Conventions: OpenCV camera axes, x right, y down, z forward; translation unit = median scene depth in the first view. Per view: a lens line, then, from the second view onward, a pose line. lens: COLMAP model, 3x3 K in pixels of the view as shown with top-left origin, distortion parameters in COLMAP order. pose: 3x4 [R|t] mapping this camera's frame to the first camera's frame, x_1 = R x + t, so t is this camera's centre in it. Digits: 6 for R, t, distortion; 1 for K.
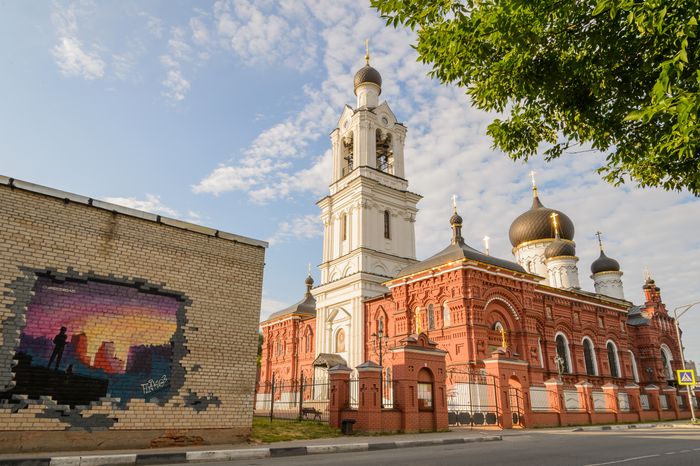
lens RADIAL K [[492.3, 0, 347.8], [0, 492.3, 232.1], [0, 0, 1]] dist [0.021071, -0.033369]
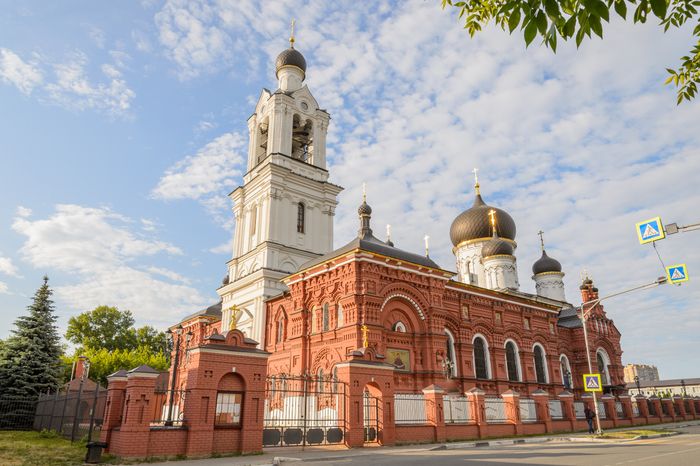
lens RADIAL K [[492.3, 0, 353.8], [0, 492.3, 234.5], [0, 0, 1]] dist [0.021071, -0.033369]
pose [[0.998662, 0.005761, 0.051385, 0.137352], [-0.005147, 0.999914, -0.012067, 0.027947], [-0.051450, 0.011787, 0.998606, 0.090319]]
